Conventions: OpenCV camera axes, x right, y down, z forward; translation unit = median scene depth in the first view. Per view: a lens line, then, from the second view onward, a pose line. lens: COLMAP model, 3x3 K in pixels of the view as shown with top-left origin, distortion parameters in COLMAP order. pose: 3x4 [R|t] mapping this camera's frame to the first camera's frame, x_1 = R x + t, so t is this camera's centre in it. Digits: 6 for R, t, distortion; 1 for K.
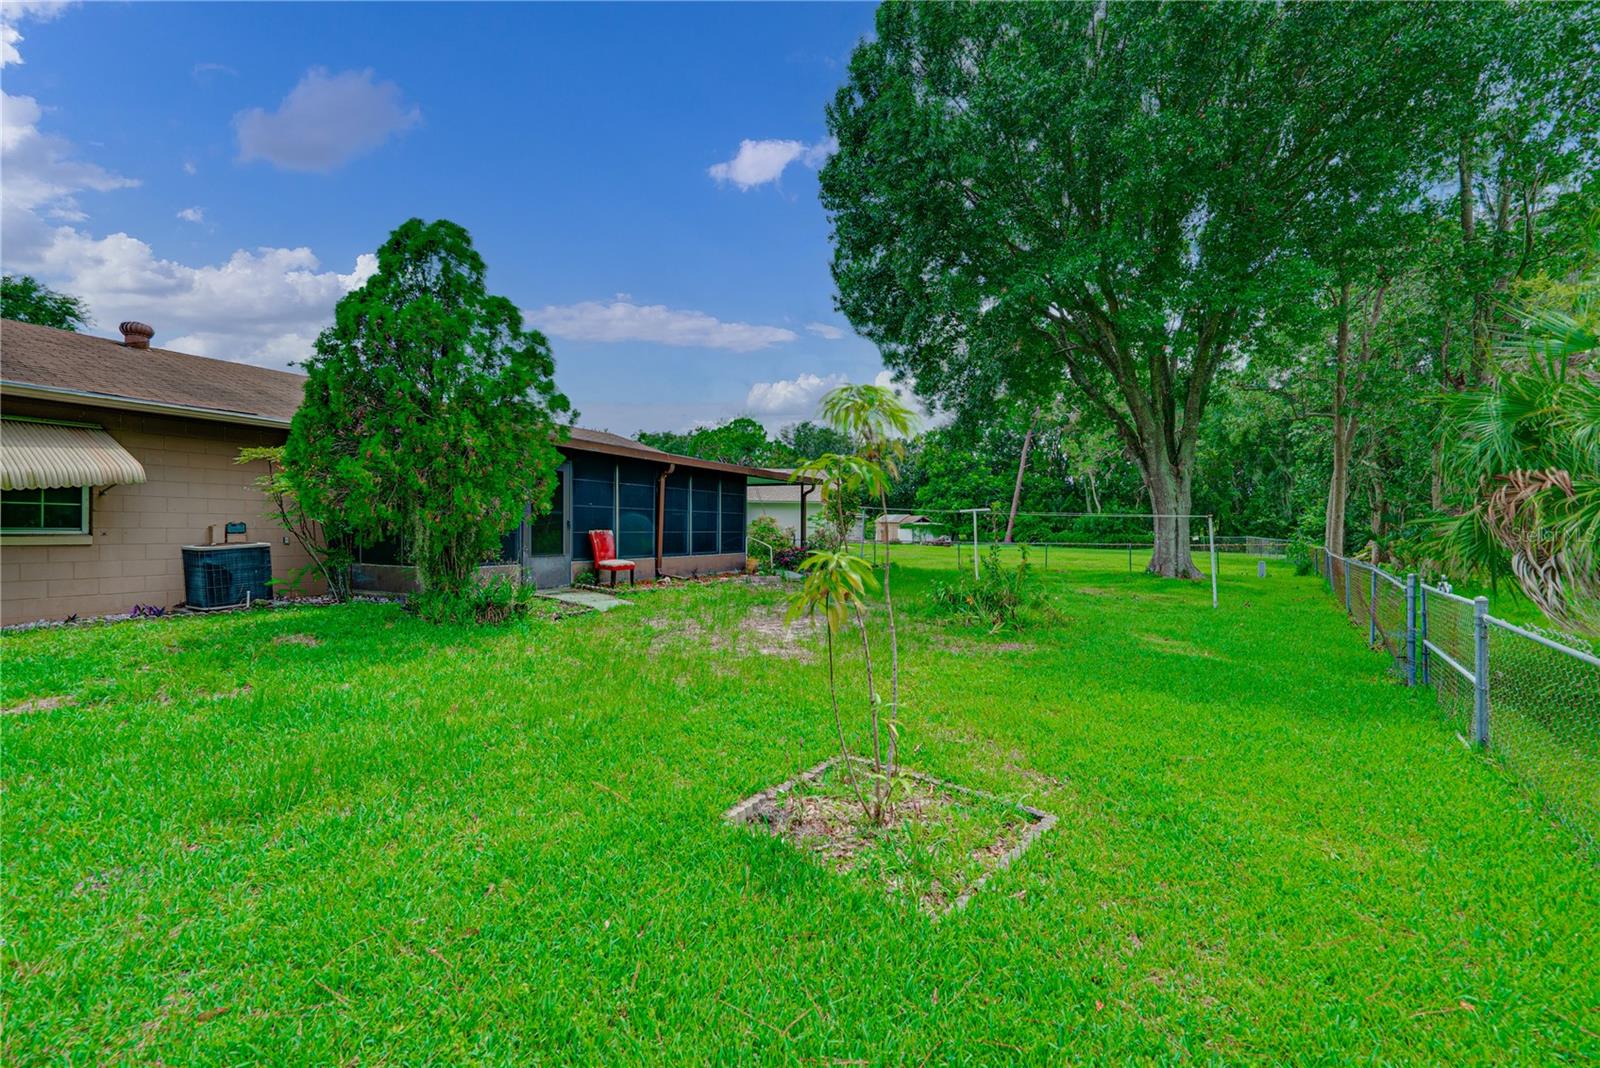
lens RADIAL K [[702.3, 0, 800.0], [0, 702.3, 534.0], [0, 0, 1]] dist [-0.001248, -0.000236]
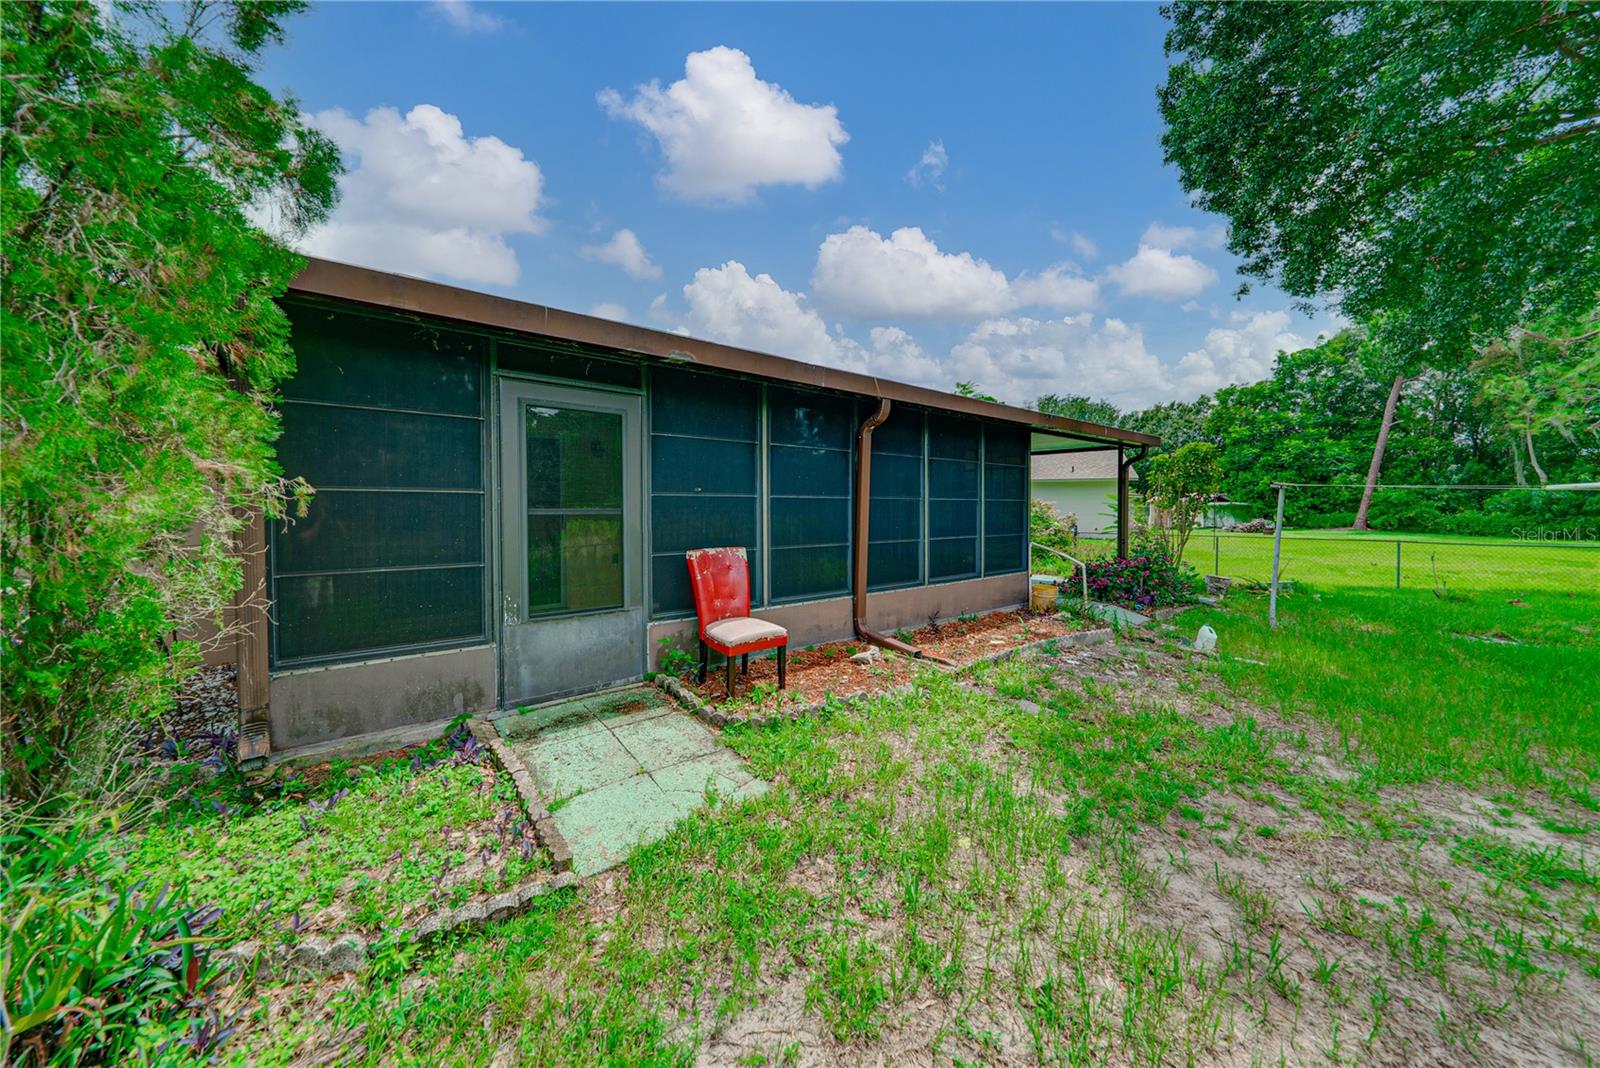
lens RADIAL K [[561.5, 0, 807.1], [0, 561.5, 518.3], [0, 0, 1]] dist [0.000331, 0.000131]
pose [[0.932613, -0.001273, -0.360876, -0.083268], [0.006407, 0.999895, 0.013031, -0.022737], [0.360821, -0.014465, 0.932523, 0.551861]]
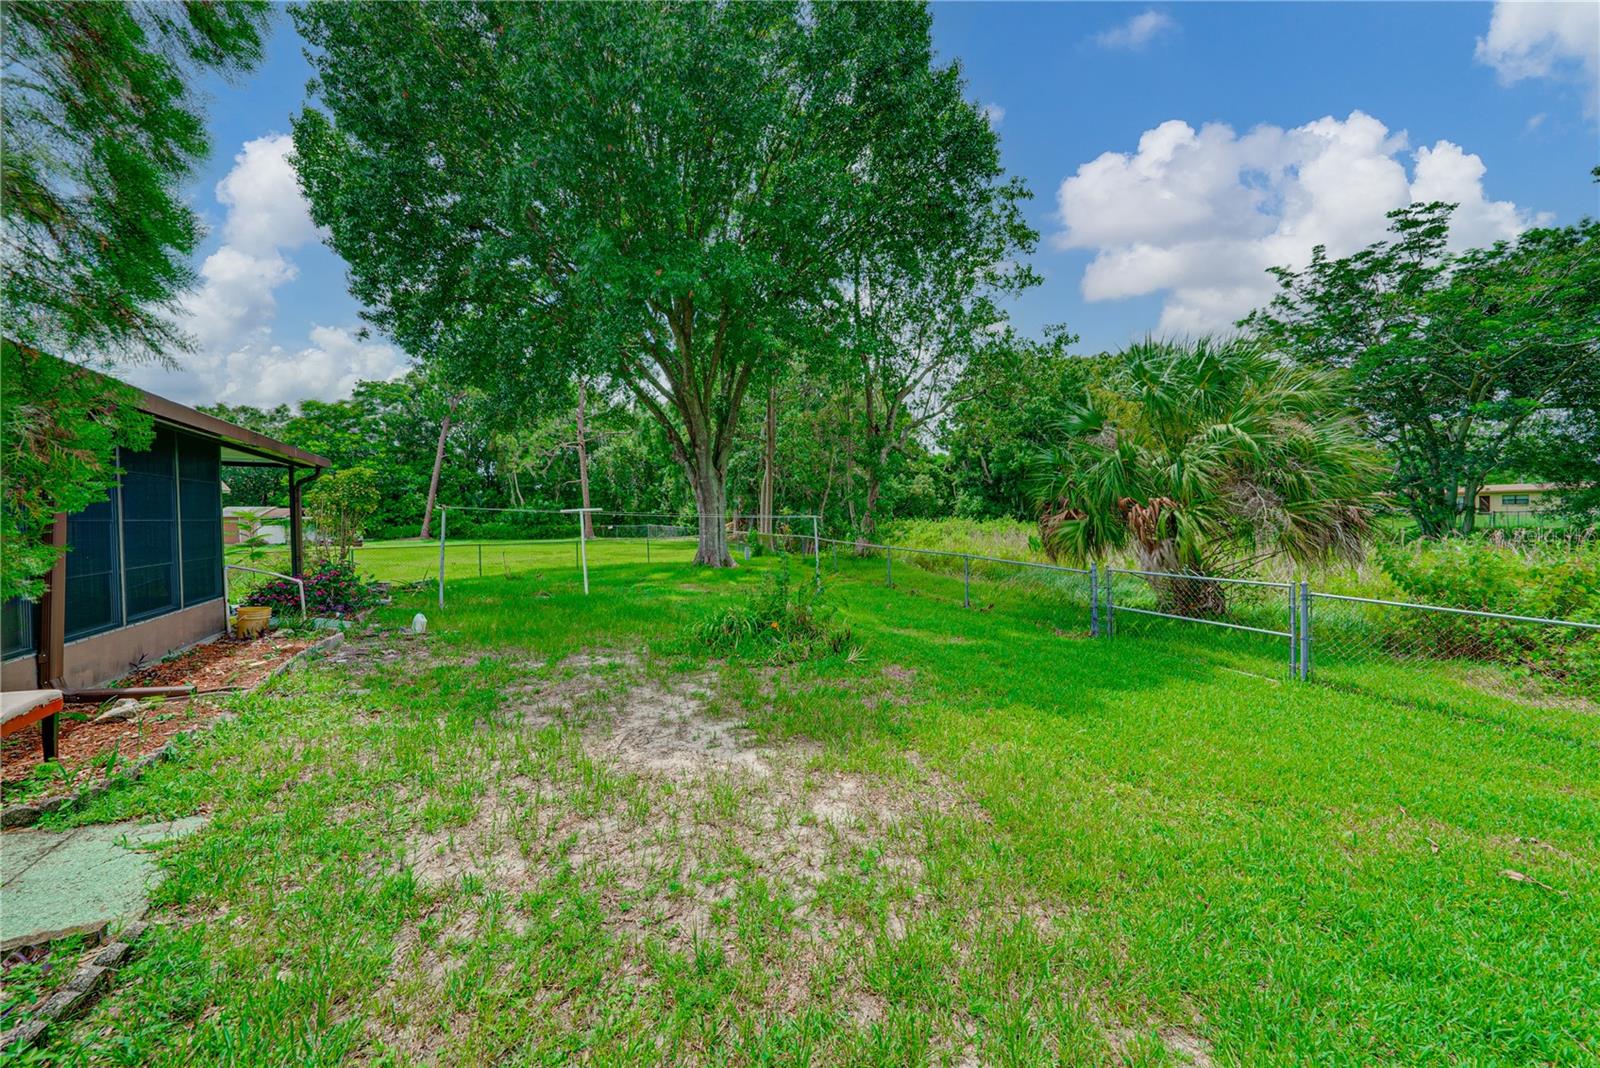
lens RADIAL K [[561.5, 0, 807.1], [0, 561.5, 518.3], [0, 0, 1]] dist [0.000331, 0.000131]
pose [[0.498711, -0.018040, 0.866581, -0.221800], [0.017075, 0.999794, 0.010986, -0.028806], [-0.866600, 0.009317, 0.498916, 0.452531]]
